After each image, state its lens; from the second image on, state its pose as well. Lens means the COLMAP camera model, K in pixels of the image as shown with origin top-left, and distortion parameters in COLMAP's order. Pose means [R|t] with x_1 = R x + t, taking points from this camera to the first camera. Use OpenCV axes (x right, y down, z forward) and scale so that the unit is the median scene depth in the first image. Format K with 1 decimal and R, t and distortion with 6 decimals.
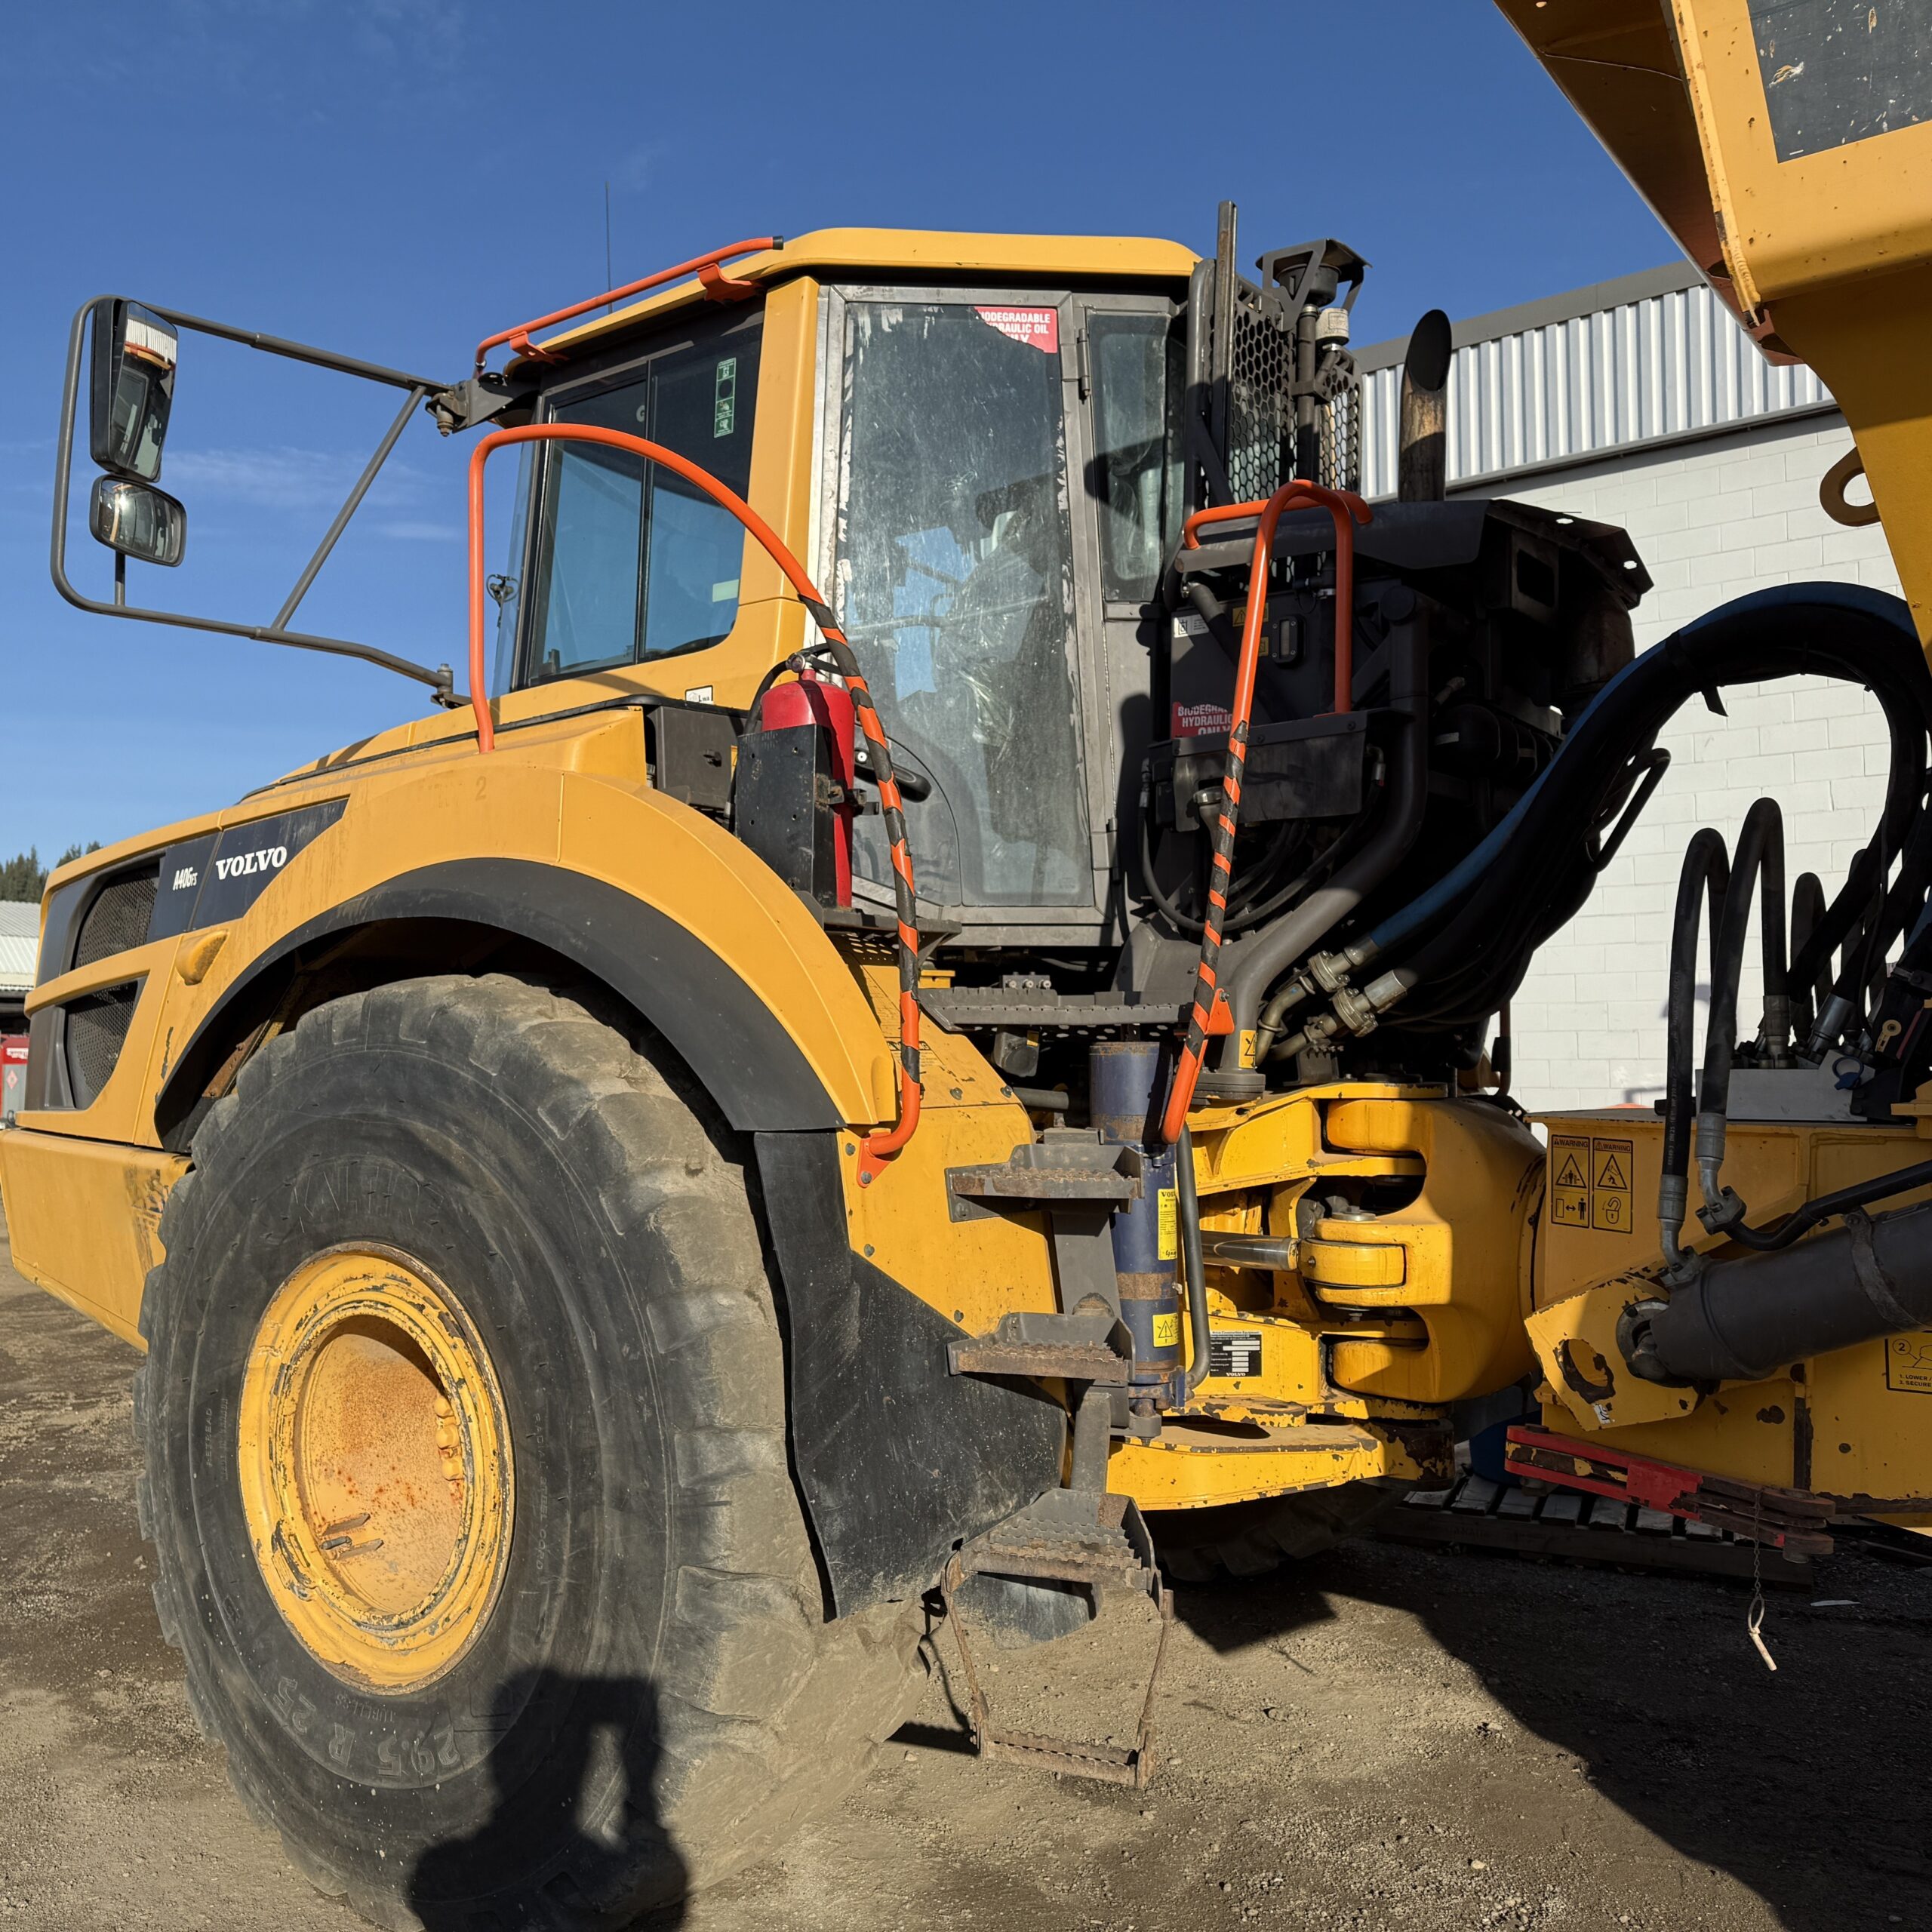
lens RADIAL K [[2031.3, 0, 966.6], [0, 2031.3, 958.6], [0, 0, 1]] dist [-0.016438, 0.000000]
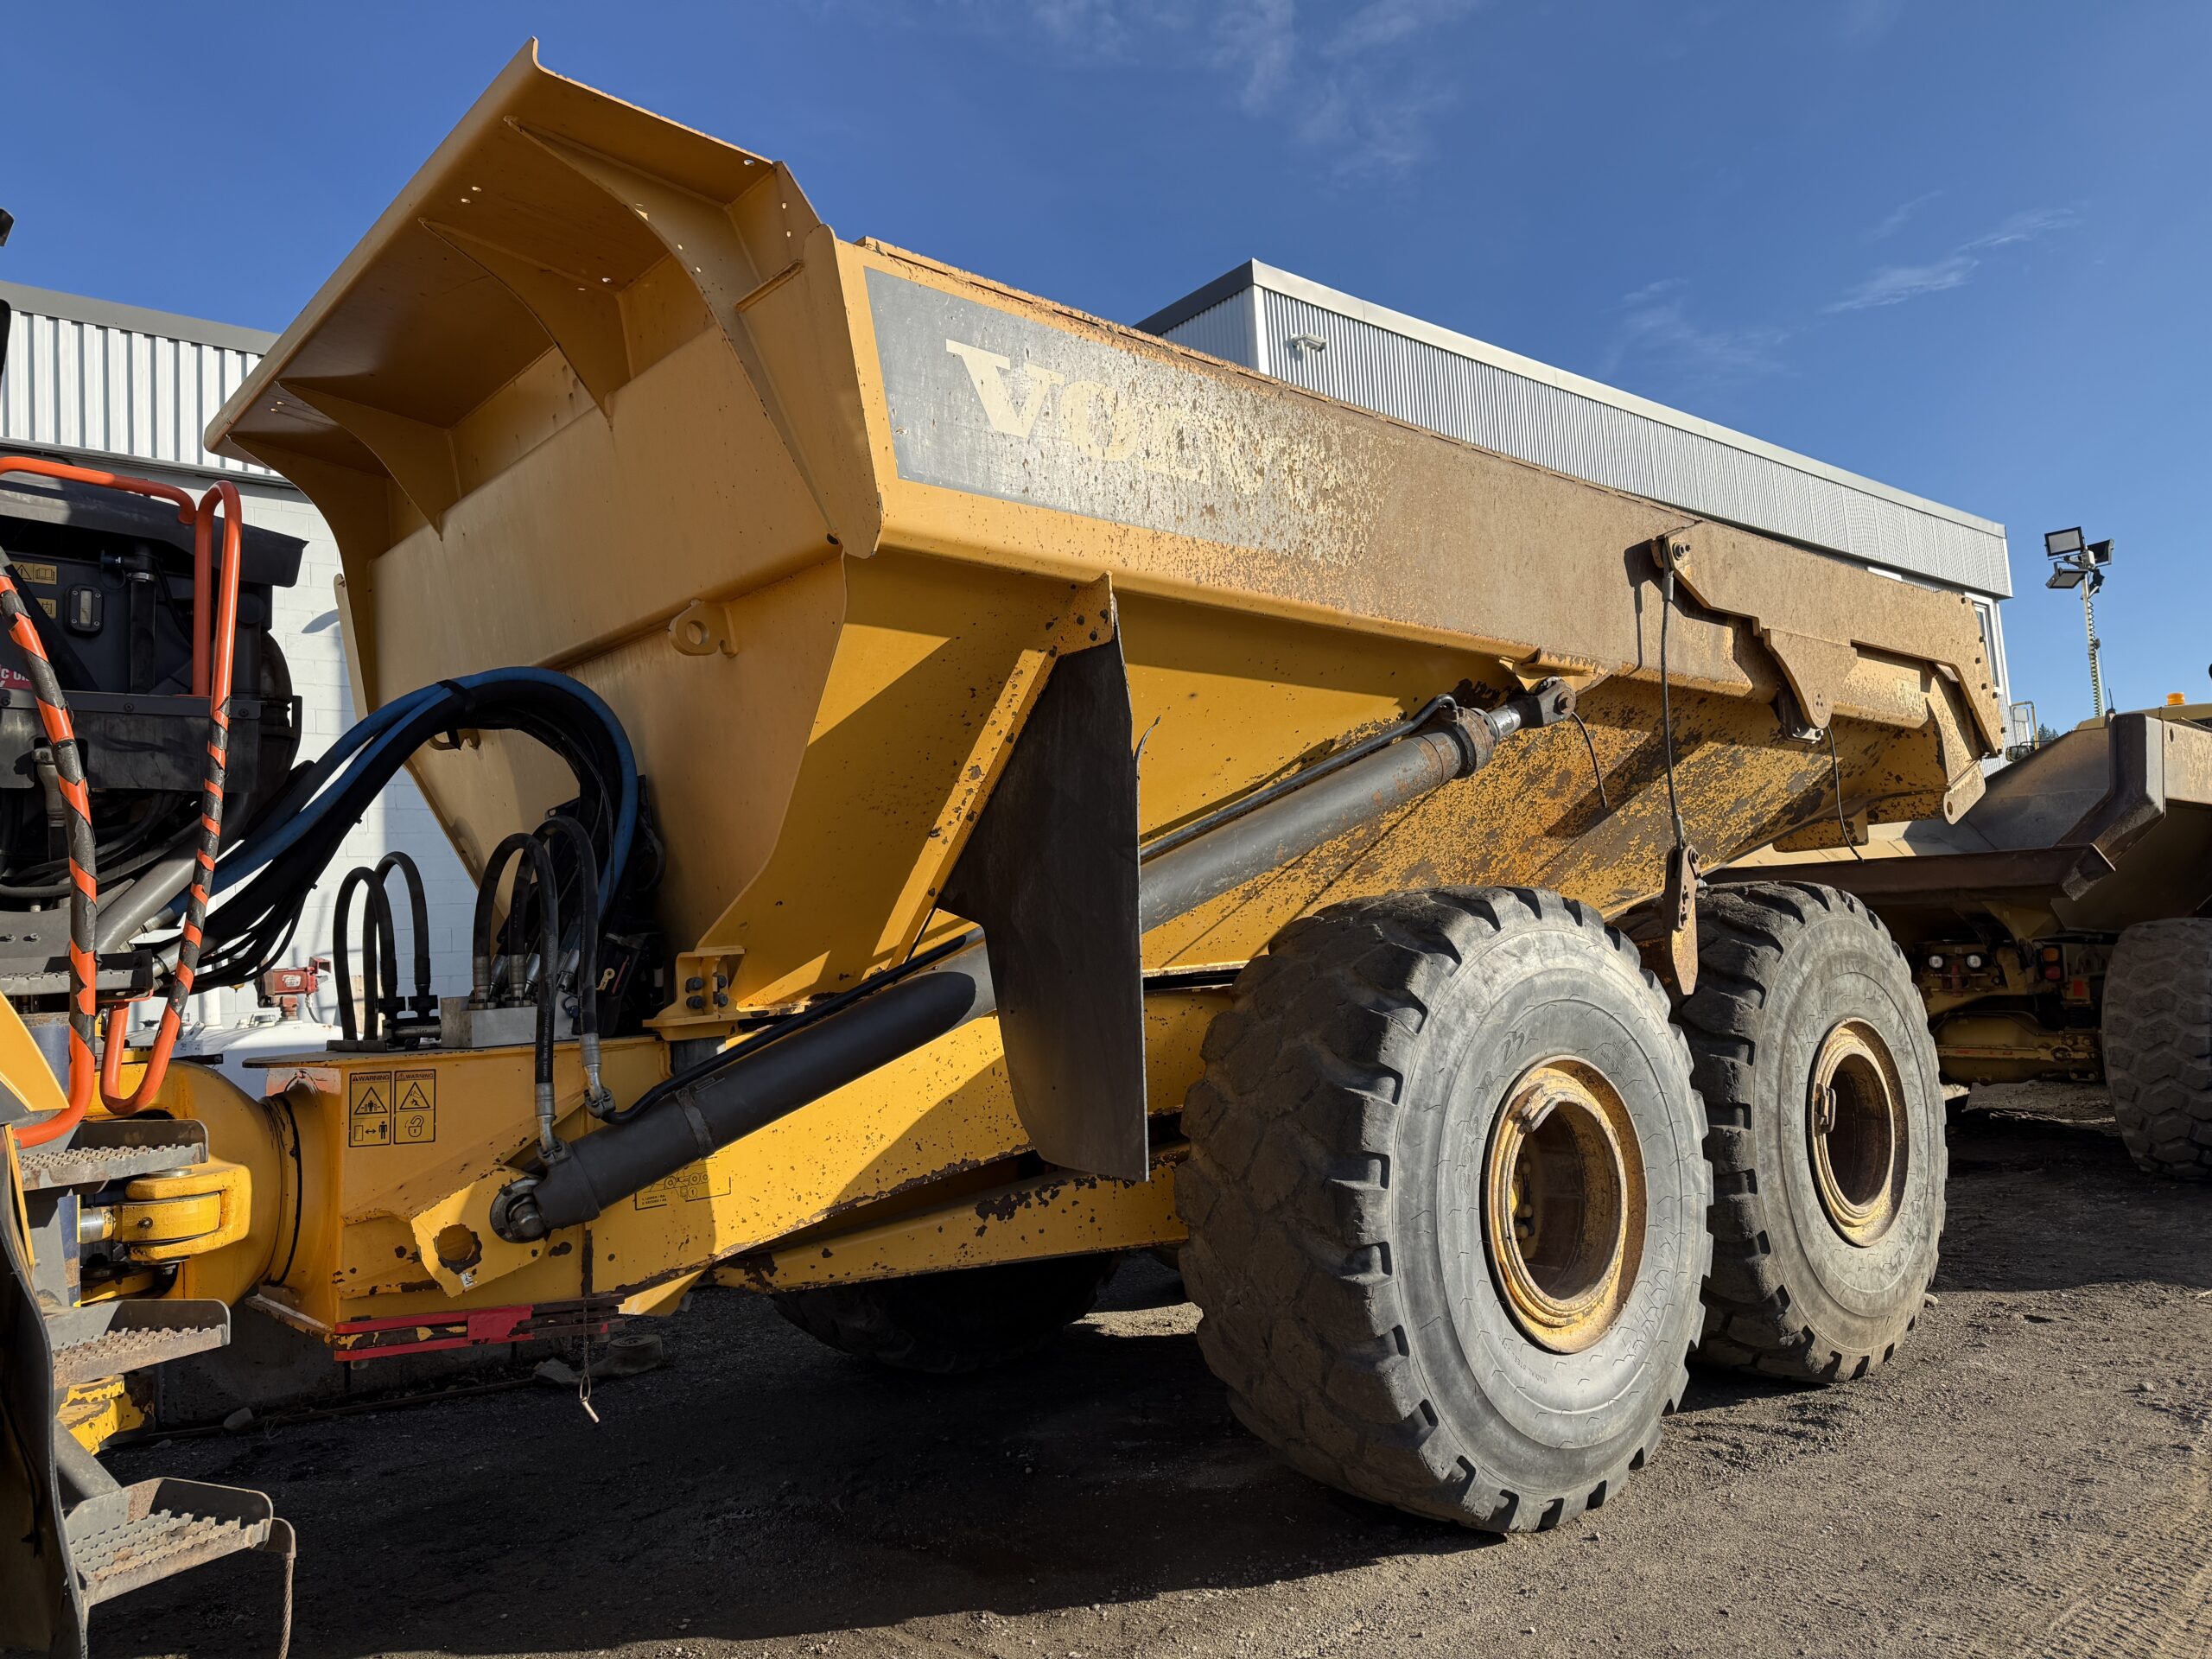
lens RADIAL K [[1538.8, 0, 1106.1], [0, 1538.8, 845.9], [0, 0, 1]] dist [0.003965, -0.019815]
pose [[0.080224, 0.070934, 0.994250, -0.621222], [0.013029, 0.997305, -0.072203, 0.024276], [-0.996692, 0.018747, 0.079084, 0.492042]]
